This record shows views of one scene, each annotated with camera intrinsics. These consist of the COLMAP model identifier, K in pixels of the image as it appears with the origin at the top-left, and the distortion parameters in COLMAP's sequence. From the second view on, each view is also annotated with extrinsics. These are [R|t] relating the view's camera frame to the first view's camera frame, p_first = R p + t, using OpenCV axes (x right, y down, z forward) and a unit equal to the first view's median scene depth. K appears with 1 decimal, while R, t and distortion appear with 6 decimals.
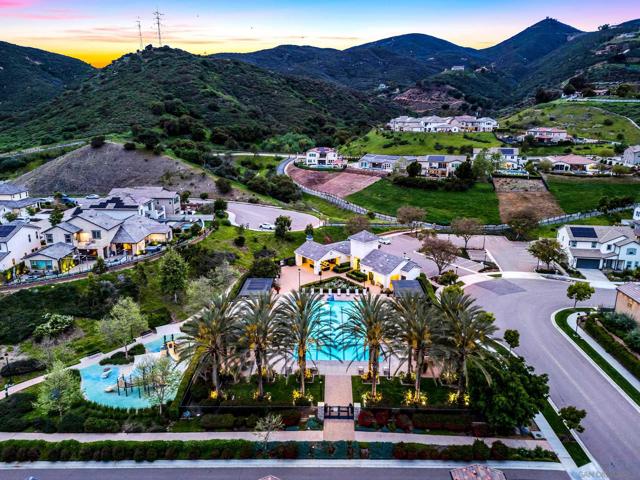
lens RADIAL K [[480.4, 0, 314.6], [0, 480.4, 239.8], [0, 0, 1]] dist [0.090228, -0.088536]
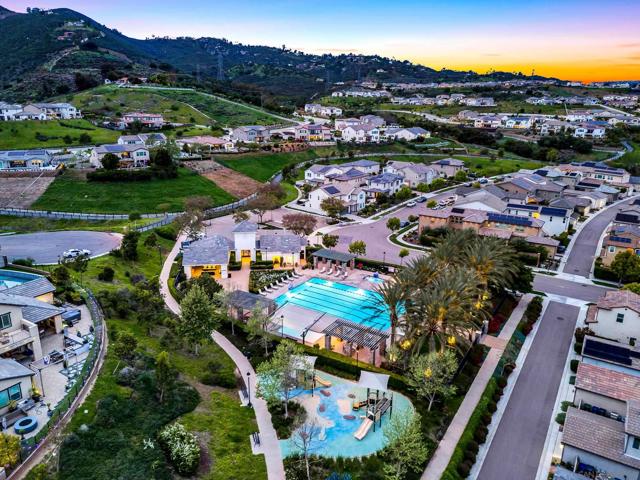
lens RADIAL K [[480.4, 0, 314.6], [0, 480.4, 239.8], [0, 0, 1]] dist [0.090228, -0.088536]
pose [[0.497367, -0.245270, 0.832147, -0.651322], [0.219228, 0.963605, 0.152985, -0.101200], [-0.839384, 0.106341, 0.533035, 0.351014]]
